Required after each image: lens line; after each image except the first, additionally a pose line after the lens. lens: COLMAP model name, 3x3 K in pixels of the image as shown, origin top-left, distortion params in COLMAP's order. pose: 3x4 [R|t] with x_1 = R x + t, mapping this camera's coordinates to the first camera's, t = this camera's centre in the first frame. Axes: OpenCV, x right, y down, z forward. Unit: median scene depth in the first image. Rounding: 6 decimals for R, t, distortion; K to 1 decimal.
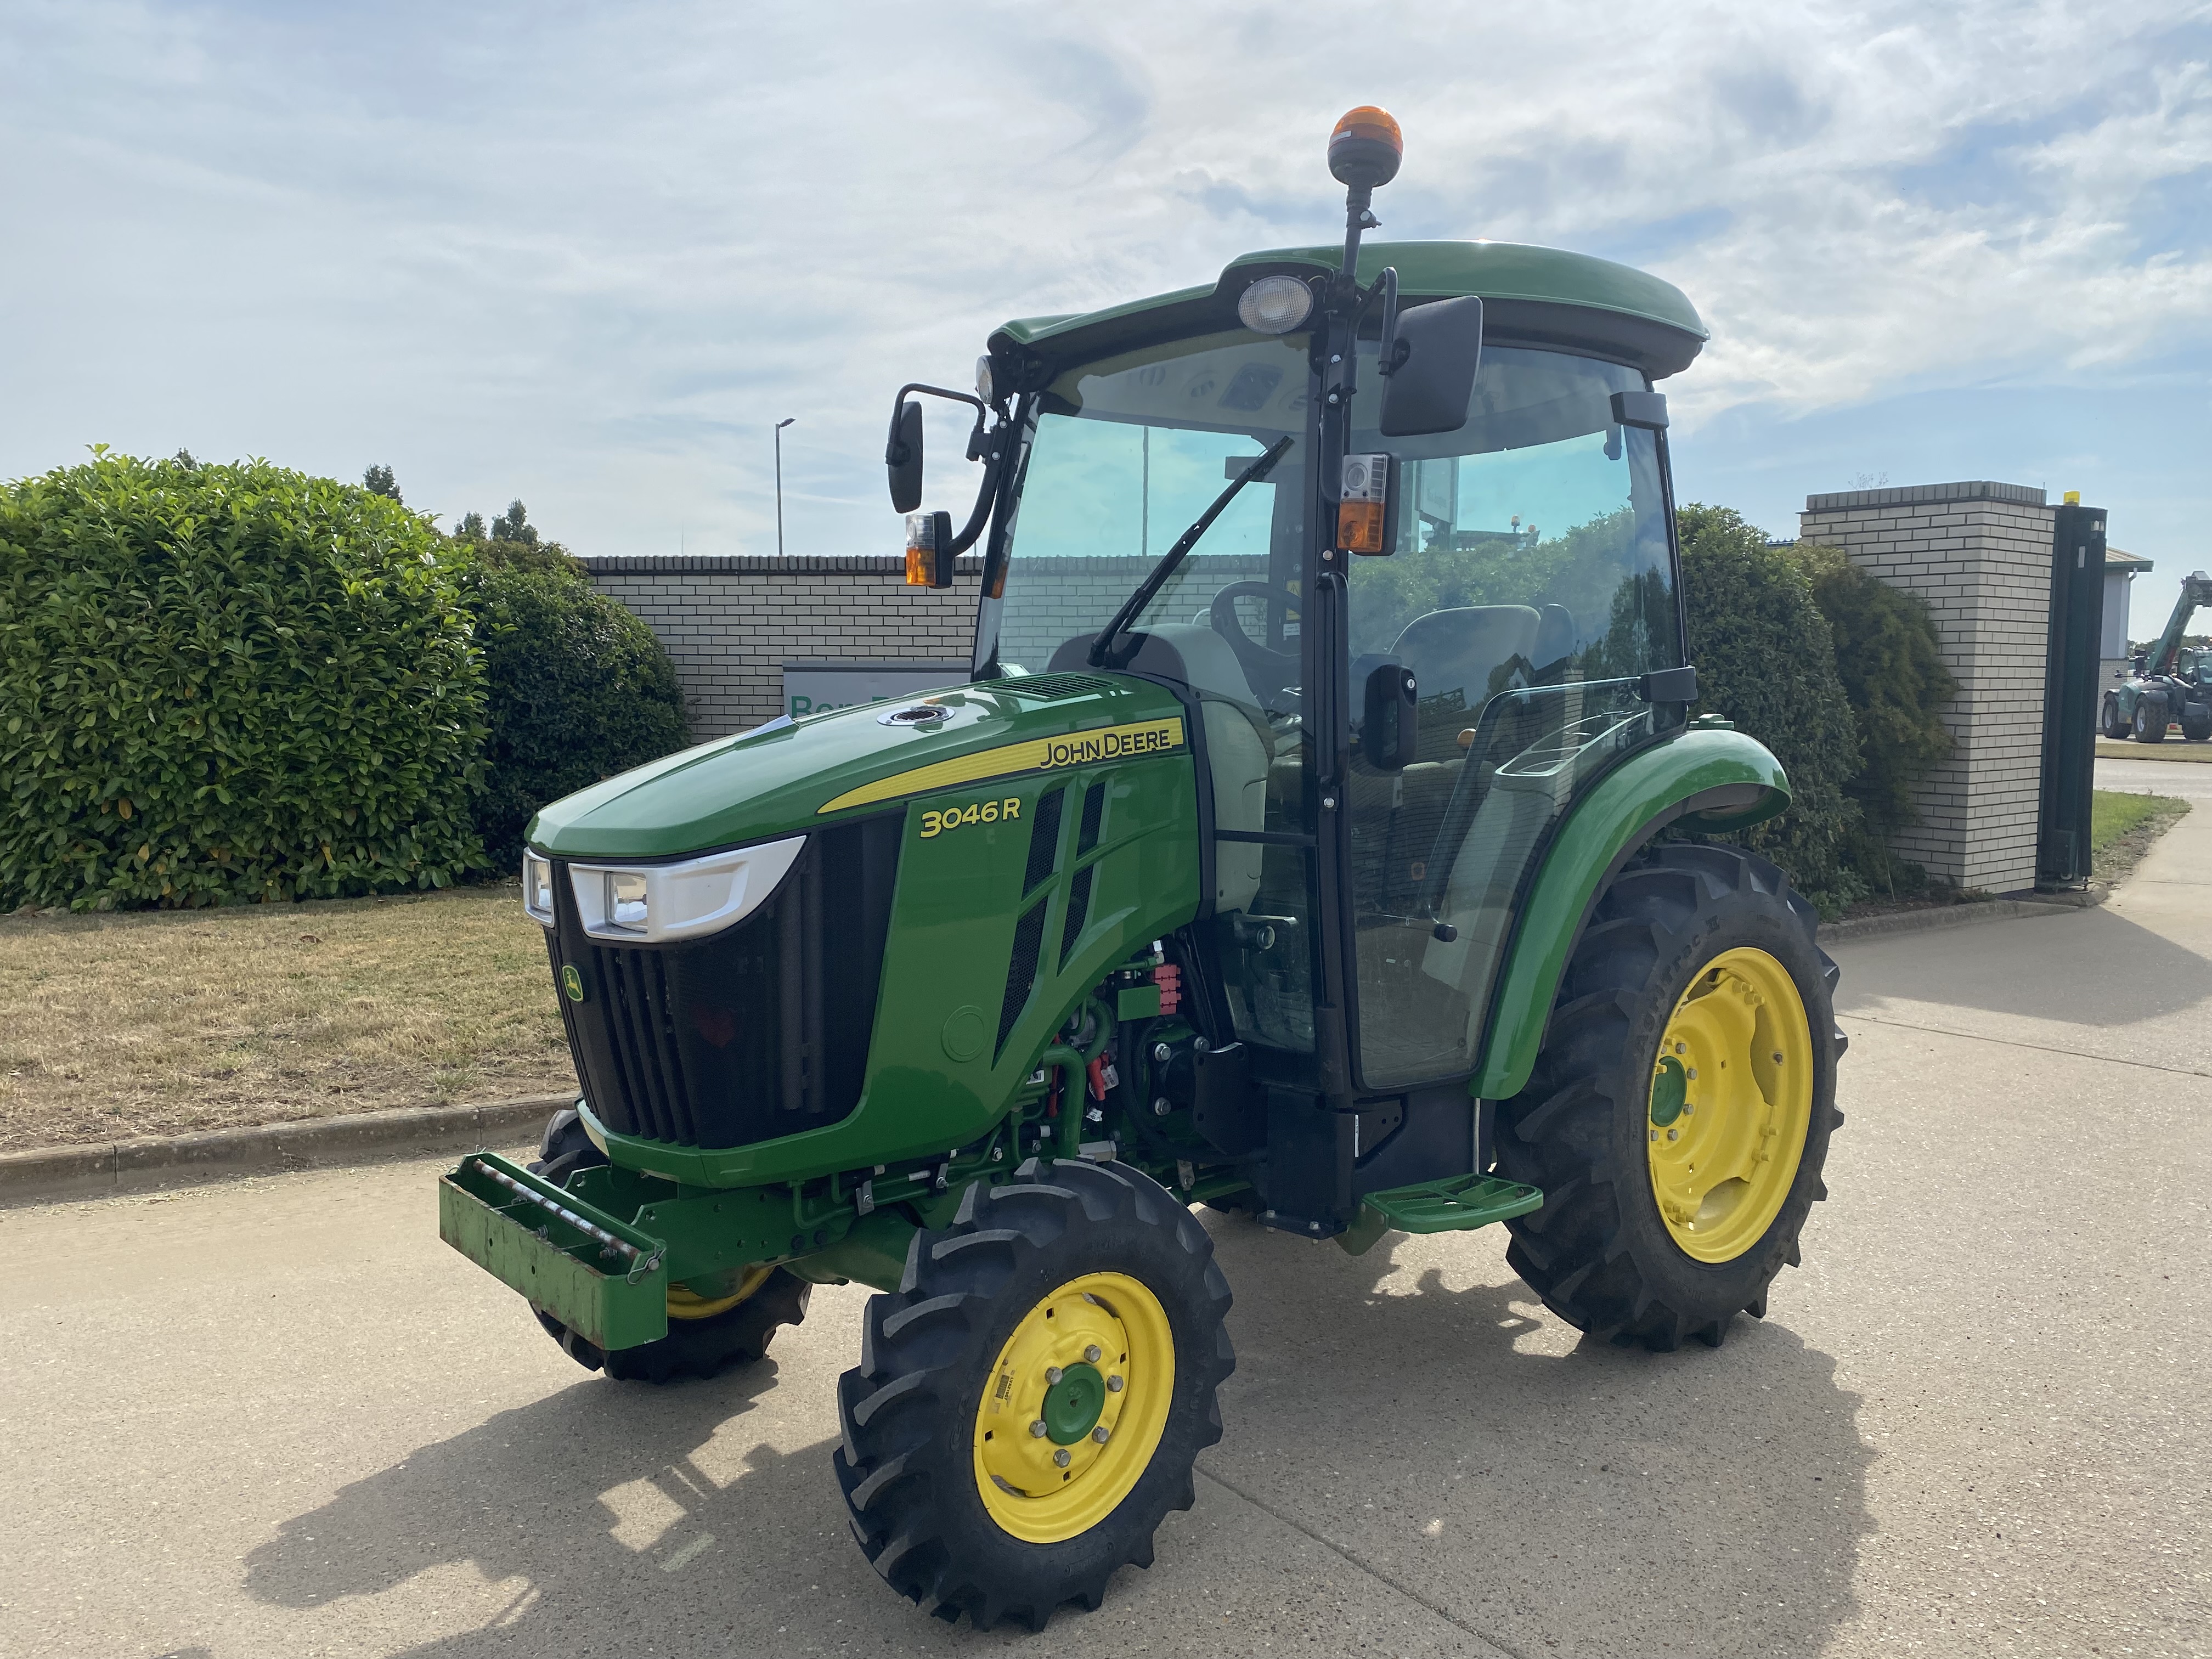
lens RADIAL K [[1684.6, 0, 1111.8], [0, 1684.6, 840.8], [0, 0, 1]] dist [0.029433, -0.034436]
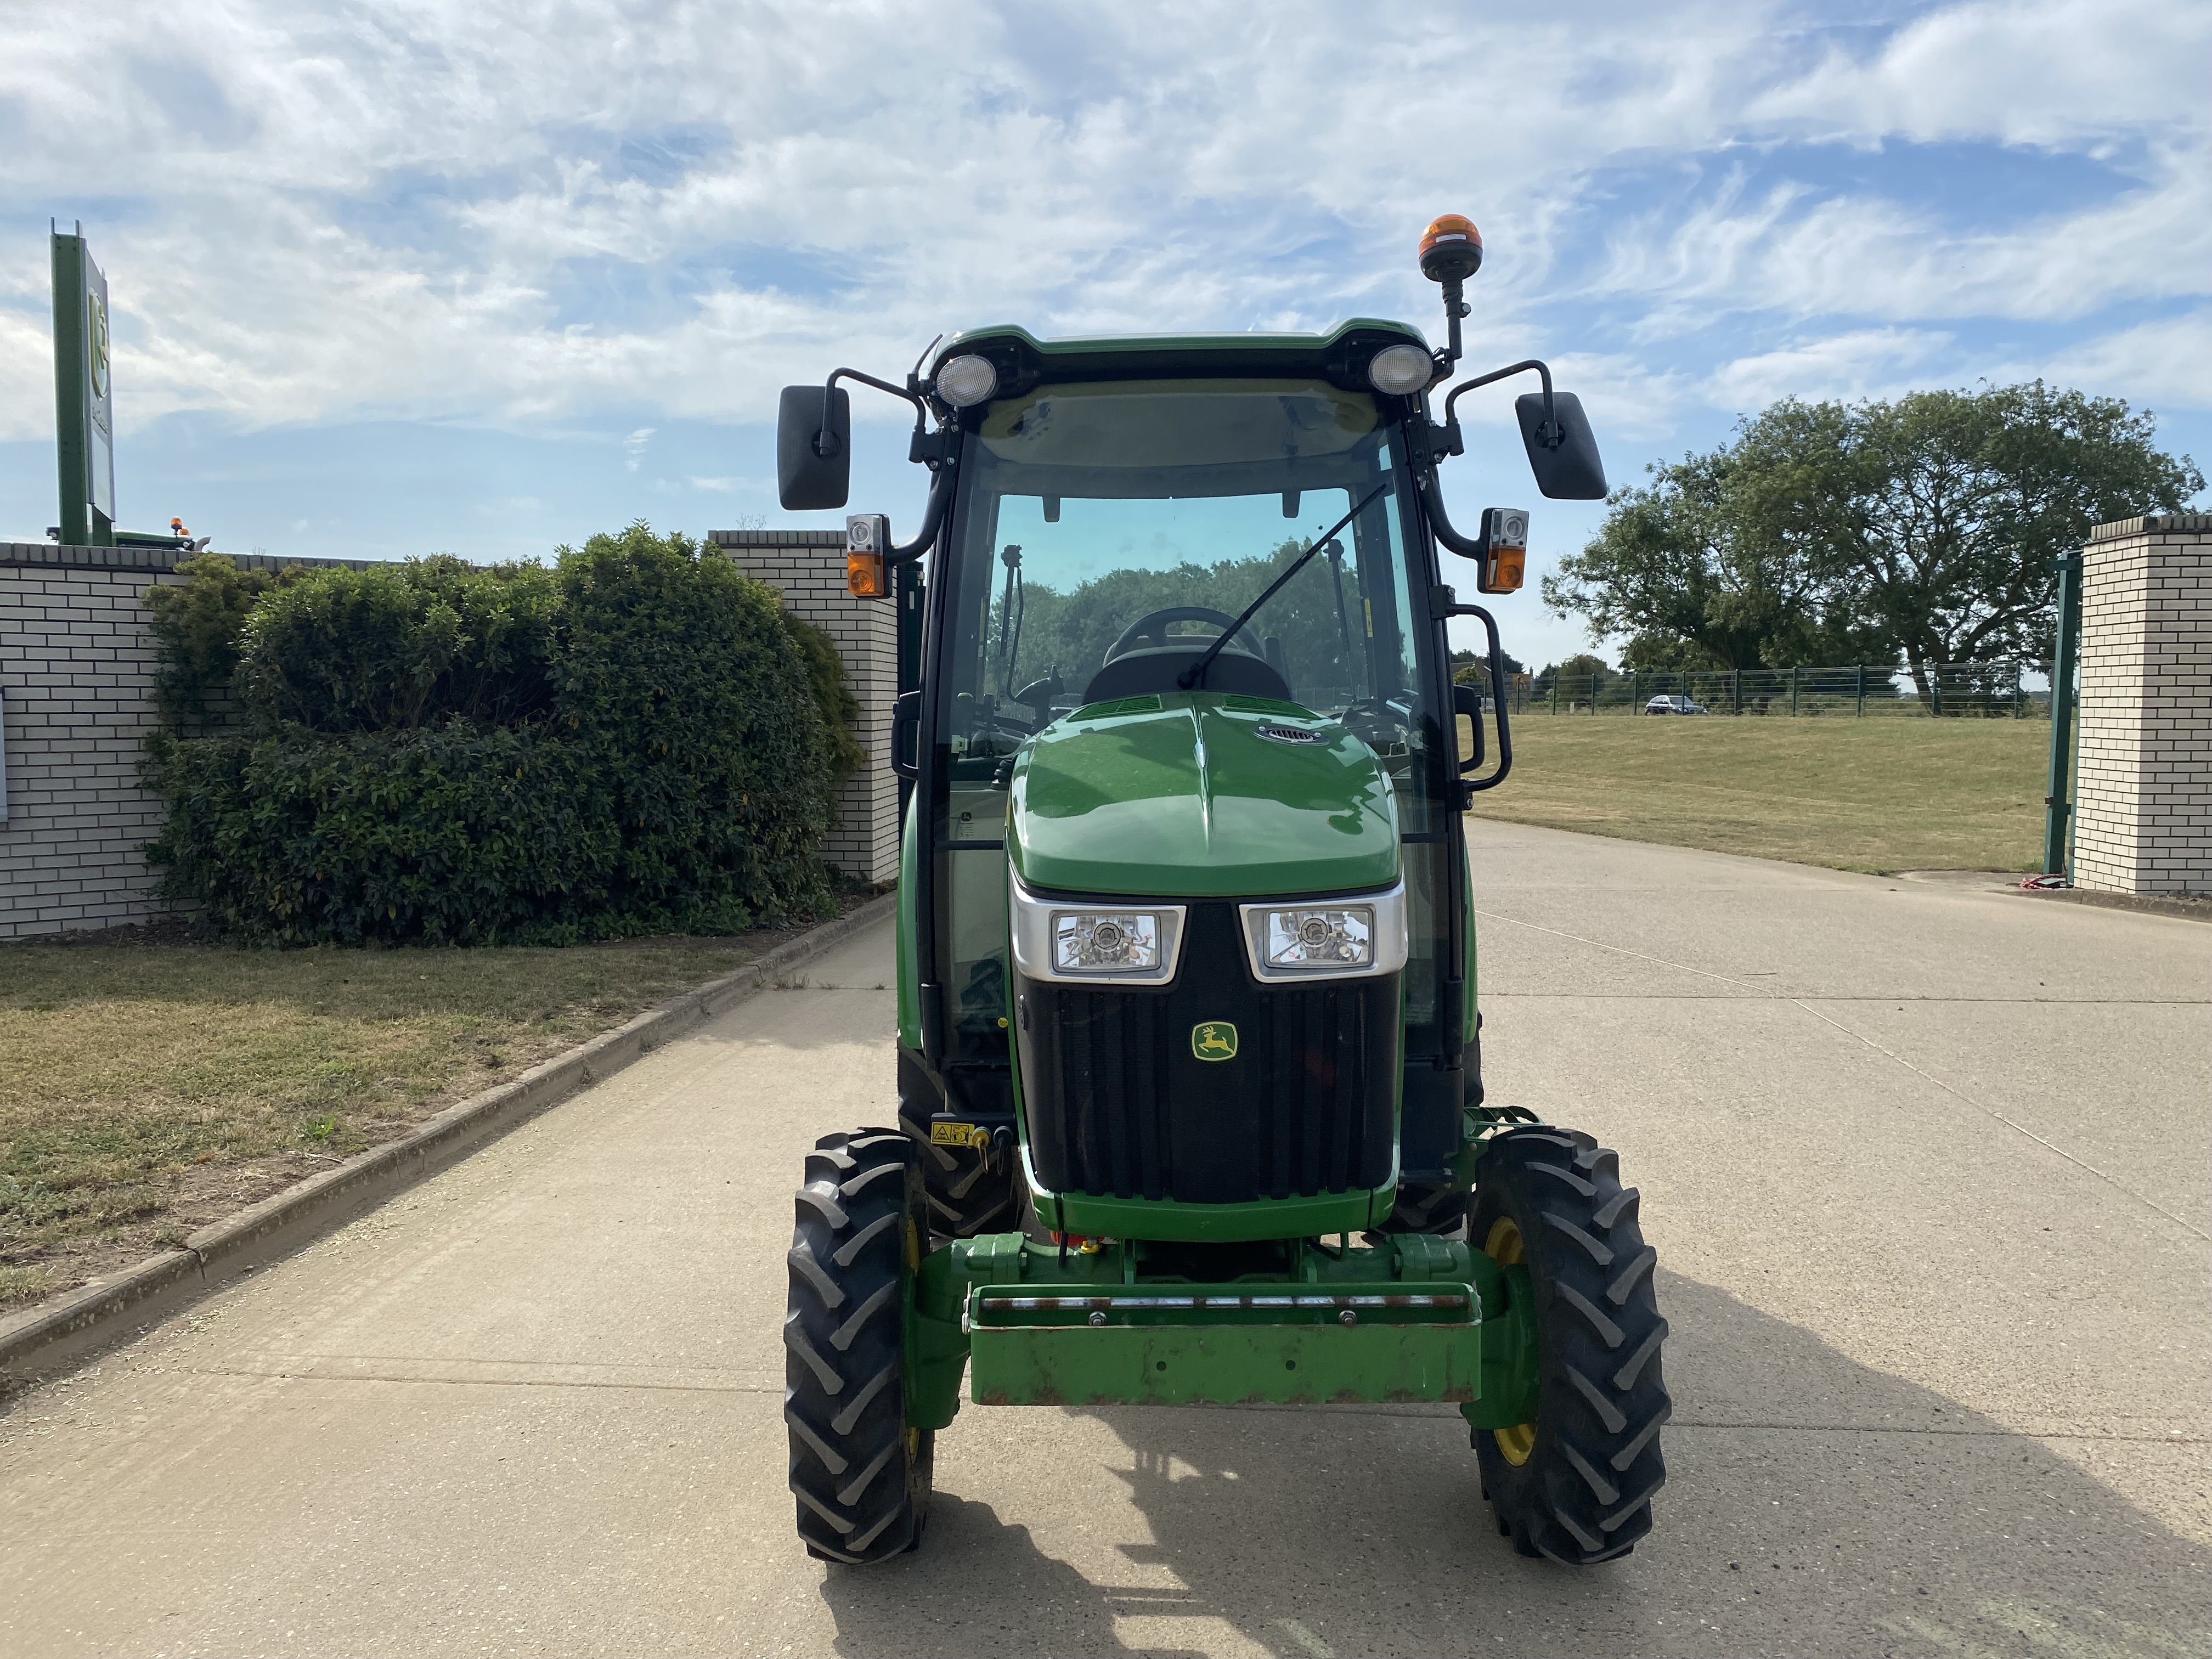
lens RADIAL K [[1684.6, 0, 1111.4], [0, 1684.6, 825.2], [0, 0, 1]] dist [0.029433, -0.034436]
pose [[0.660593, -0.057294, 0.748555, -0.256717], [0.074043, 0.997195, 0.010982, -0.010986], [-0.747084, 0.048171, 0.662982, 0.114841]]
